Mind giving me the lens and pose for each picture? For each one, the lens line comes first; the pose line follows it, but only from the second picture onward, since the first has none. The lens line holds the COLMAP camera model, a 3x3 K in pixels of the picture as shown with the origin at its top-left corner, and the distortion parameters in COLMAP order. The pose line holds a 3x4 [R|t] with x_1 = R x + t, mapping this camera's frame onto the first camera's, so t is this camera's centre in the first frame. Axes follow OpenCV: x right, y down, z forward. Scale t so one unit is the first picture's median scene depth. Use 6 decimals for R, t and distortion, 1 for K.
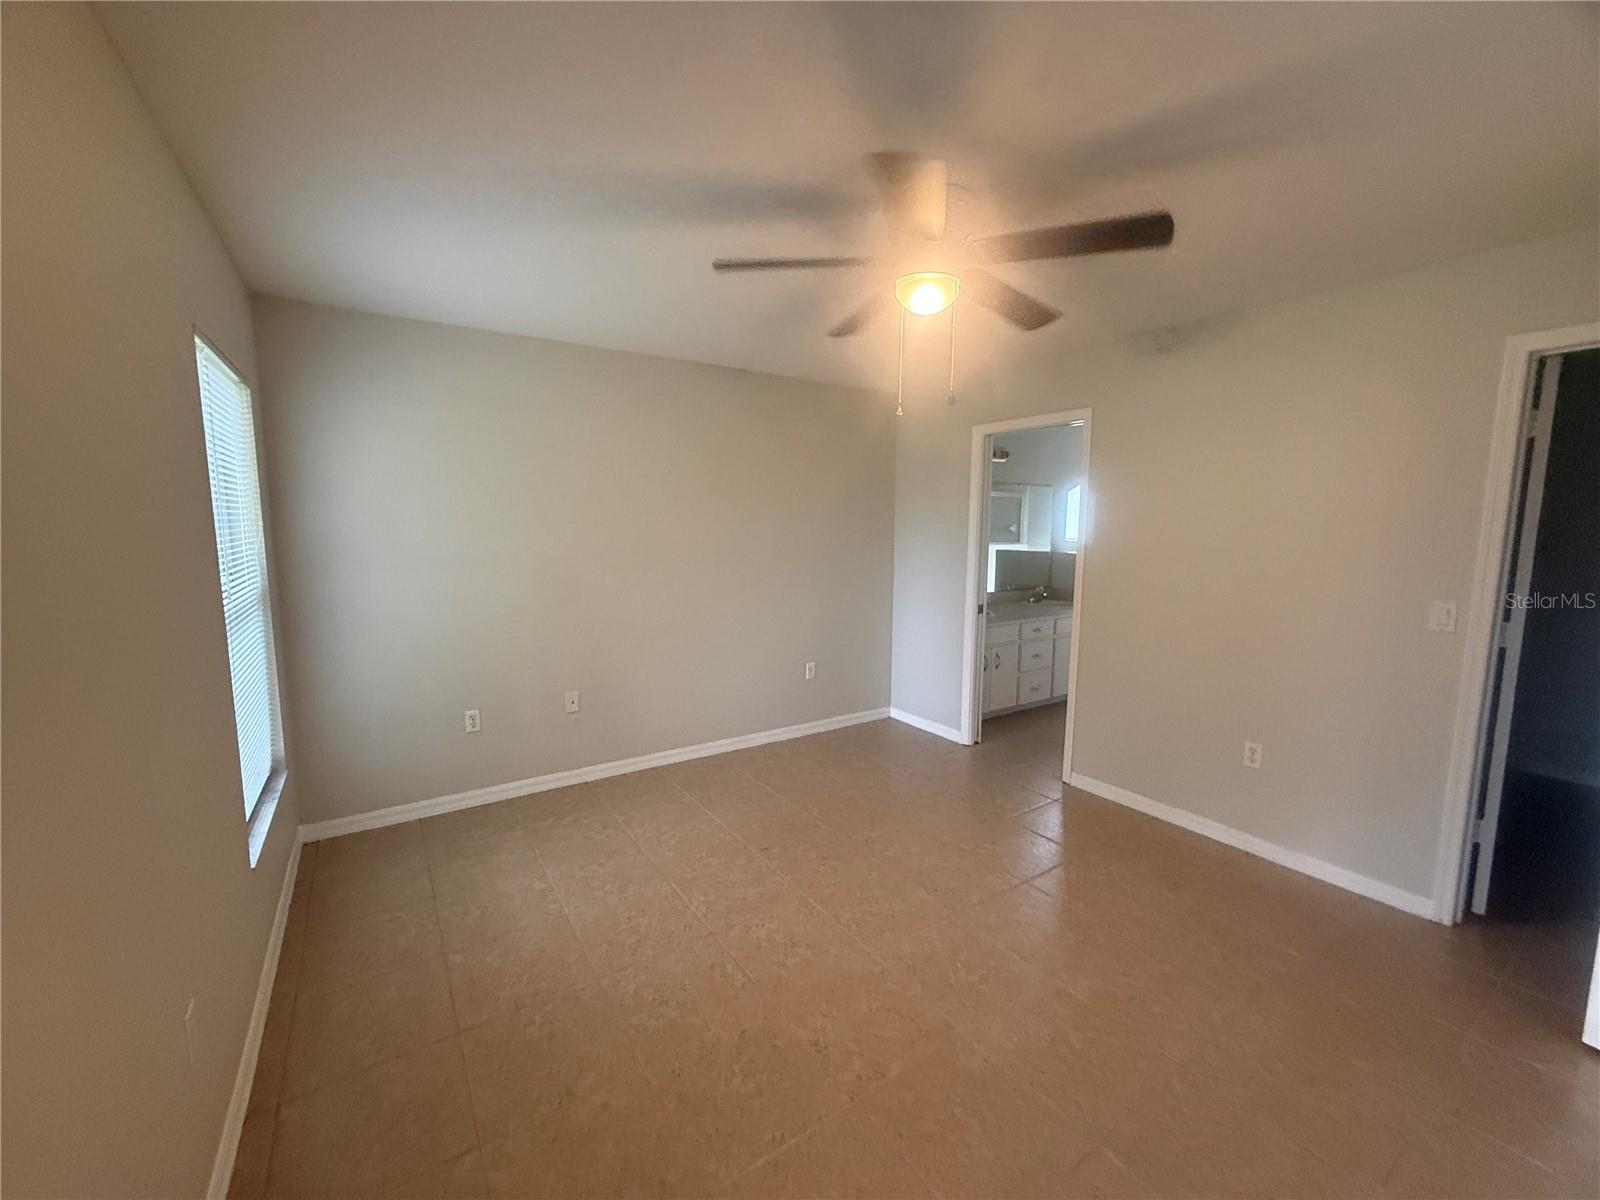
lens RADIAL K [[637.9, 0, 798.6], [0, 637.9, 598.6], [0, 0, 1]] dist [0.000073, 0.000082]
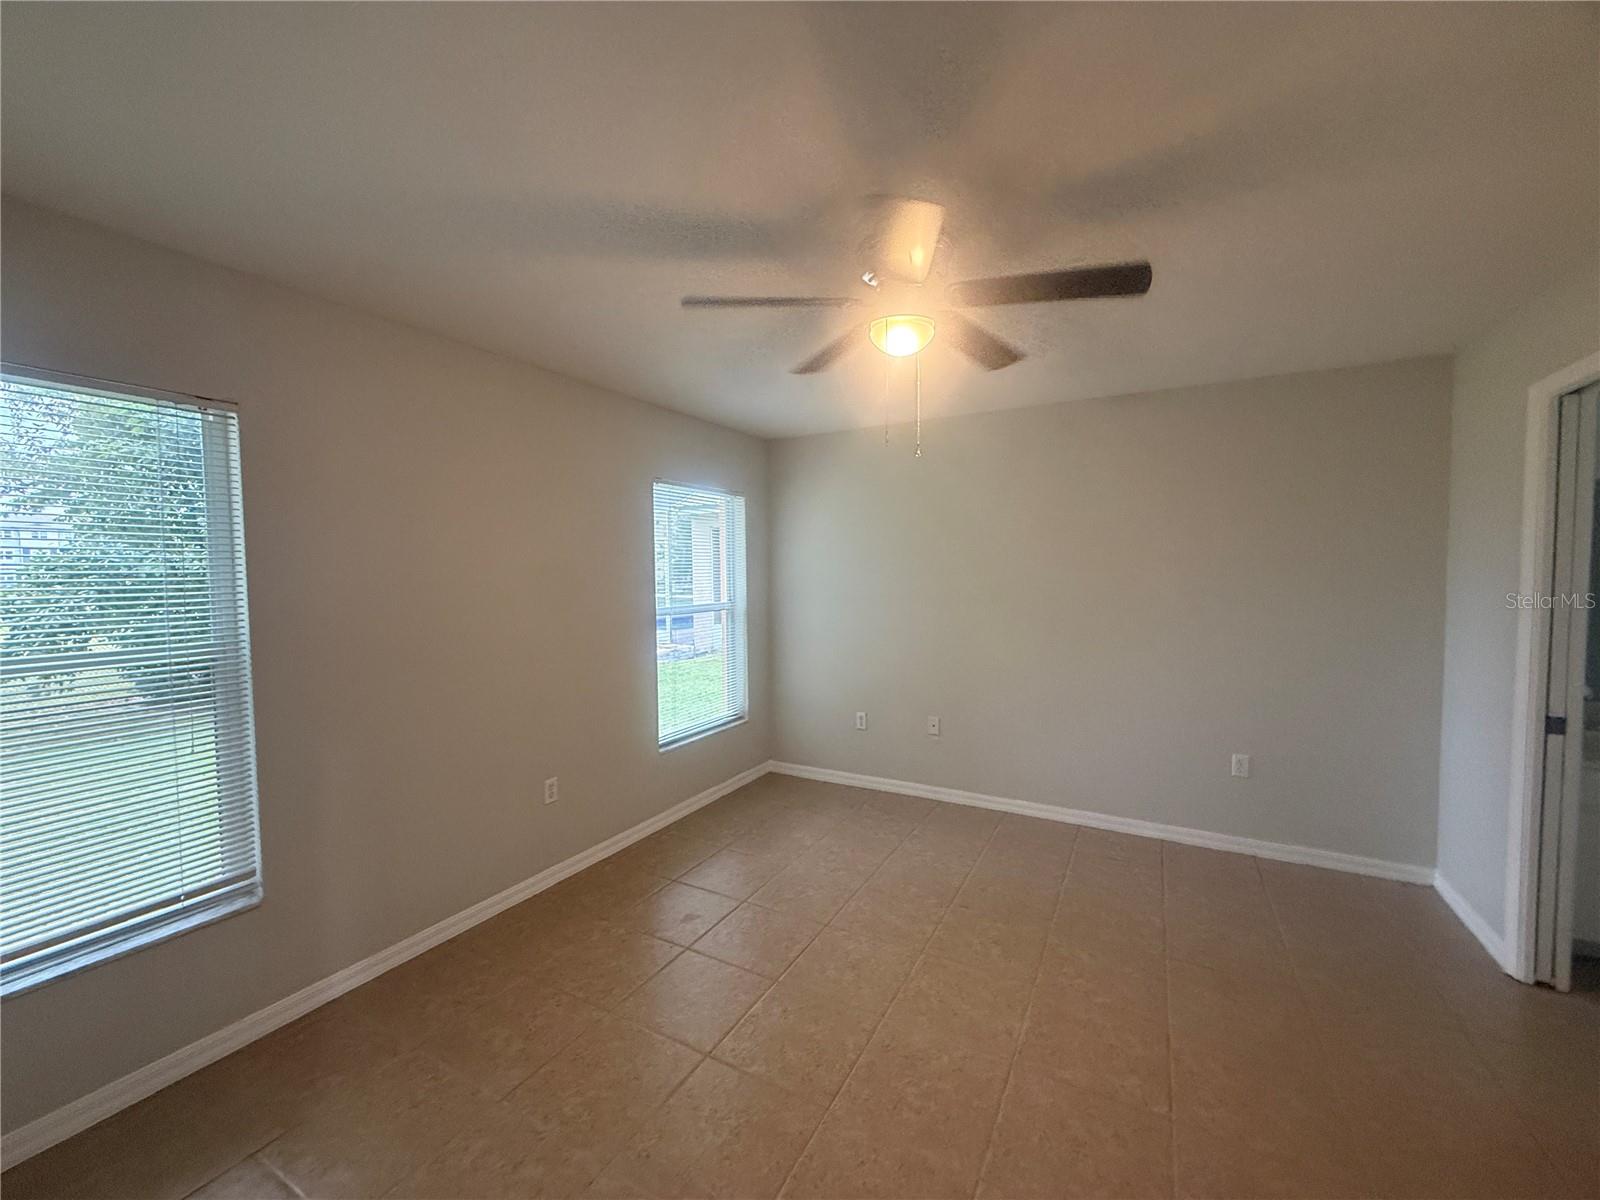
lens RADIAL K [[637.9, 0, 798.6], [0, 637.9, 598.6], [0, 0, 1]] dist [0.000073, 0.000082]
pose [[0.458782, 0.029762, -0.888050, 0.540749], [-0.096782, 0.995166, -0.016648, -0.021056], [0.883262, 0.093585, 0.459445, 0.240785]]
